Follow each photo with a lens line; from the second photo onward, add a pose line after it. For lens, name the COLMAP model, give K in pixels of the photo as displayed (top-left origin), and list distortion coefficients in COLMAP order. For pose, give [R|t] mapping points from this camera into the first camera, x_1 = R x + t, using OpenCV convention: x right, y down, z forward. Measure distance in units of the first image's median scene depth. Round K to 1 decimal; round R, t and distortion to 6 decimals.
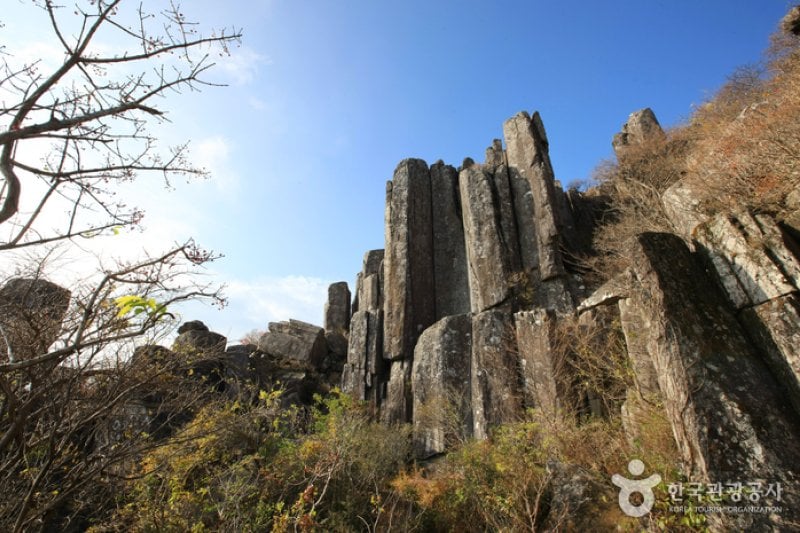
lens RADIAL K [[365.1, 0, 393.2], [0, 365.1, 263.8], [0, 0, 1]] dist [-0.051930, 0.016092]
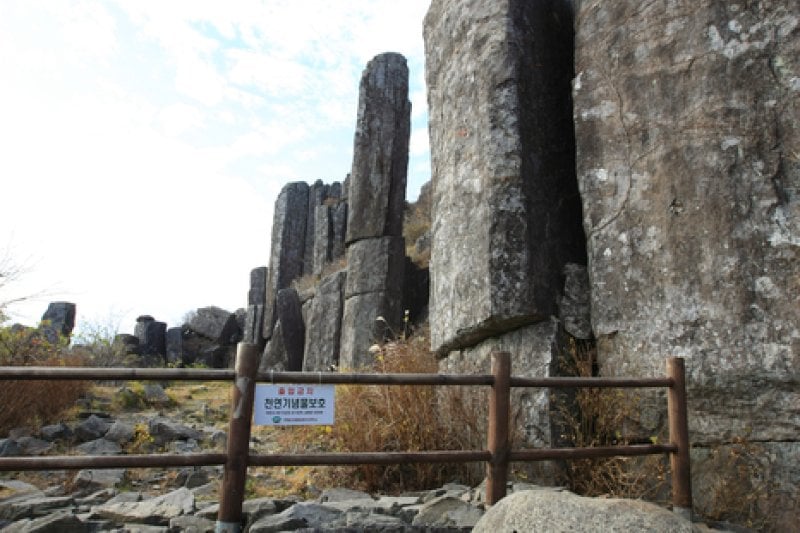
lens RADIAL K [[548.1, 0, 394.3], [0, 548.1, 267.0], [0, 0, 1]] dist [-0.077838, 0.045019]
pose [[0.992966, -0.000450, -0.118396, 0.754258], [0.026300, 0.975846, 0.216870, -0.490253], [0.115438, -0.218459, 0.968994, -1.045779]]
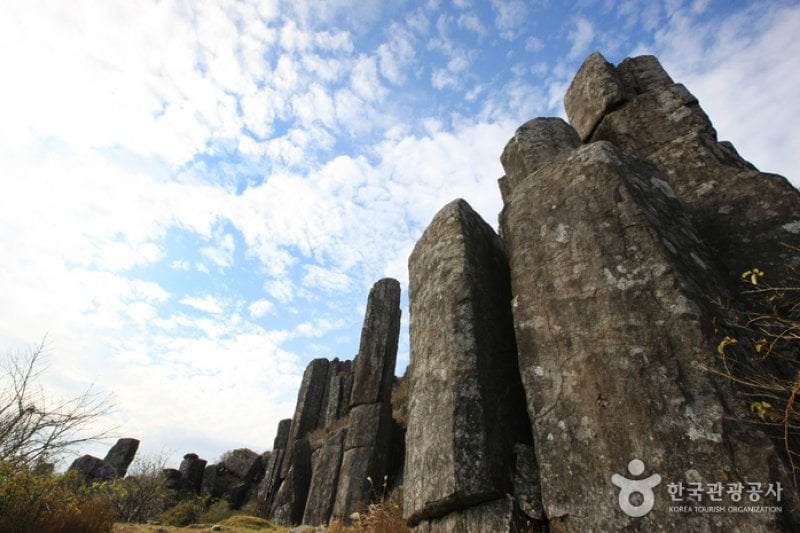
lens RADIAL K [[365.1, 0, 401.6], [0, 365.1, 263.4], [0, 0, 1]] dist [-0.051930, 0.016092]
pose [[0.996227, 0.009776, -0.086234, 0.754439], [-0.026965, 0.979325, -0.200490, -0.490655], [0.082491, 0.202059, 0.975893, -1.041206]]
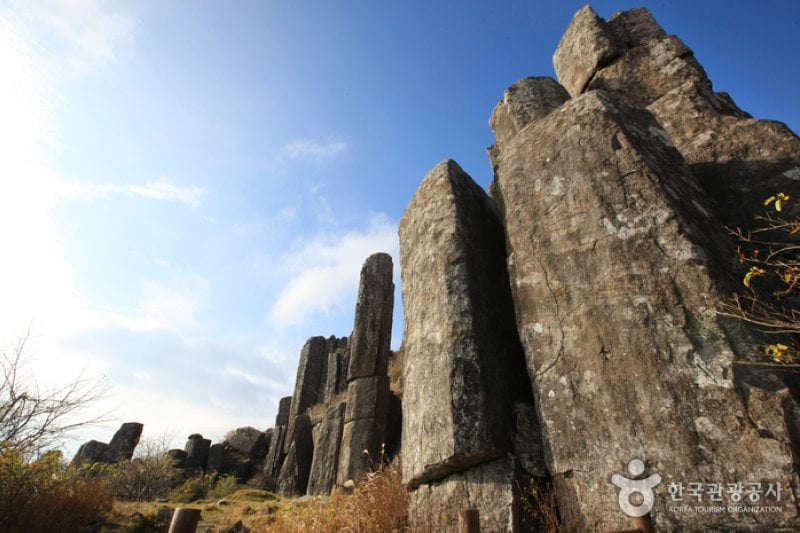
lens RADIAL K [[365.1, 0, 398.3], [0, 365.1, 262.5], [0, 0, 1]] dist [-0.051930, 0.016092]
pose [[0.996921, -0.027628, -0.073378, 0.754509], [0.017410, 0.990501, -0.136402, -0.489538], [0.076450, 0.134704, 0.987932, -1.039061]]
